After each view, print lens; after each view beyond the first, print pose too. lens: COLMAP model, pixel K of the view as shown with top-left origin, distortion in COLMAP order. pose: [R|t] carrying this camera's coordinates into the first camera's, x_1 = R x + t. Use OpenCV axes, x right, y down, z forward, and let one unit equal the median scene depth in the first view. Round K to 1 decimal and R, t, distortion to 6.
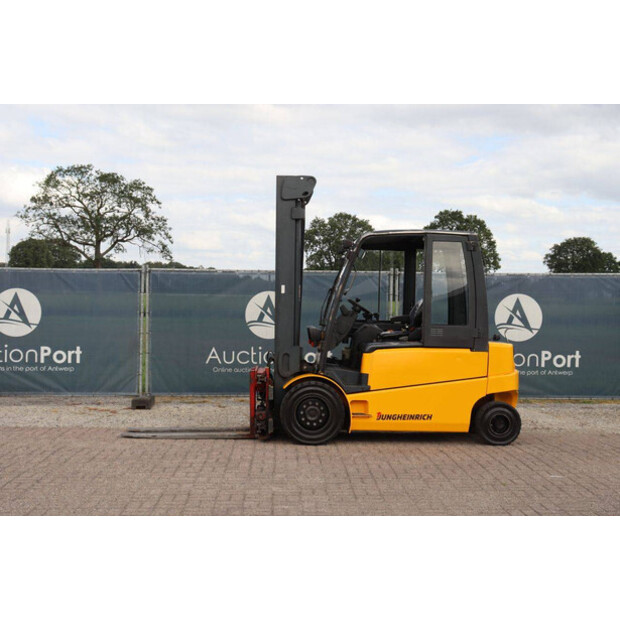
lens RADIAL K [[861.4, 0, 310.0], [0, 861.4, 310.0], [0, 0, 1]] dist [0.063131, 0.031710]
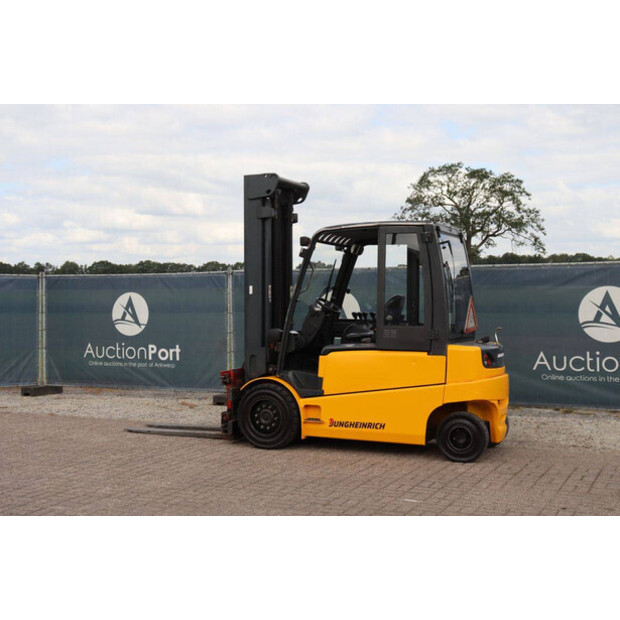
lens RADIAL K [[861.4, 0, 310.0], [0, 861.4, 310.0], [0, 0, 1]] dist [0.063131, 0.031710]
pose [[0.893320, -0.012089, -0.449259, 0.364680], [0.015071, 0.999882, 0.003062, -0.002379], [0.449169, -0.009507, 0.893396, 0.112043]]
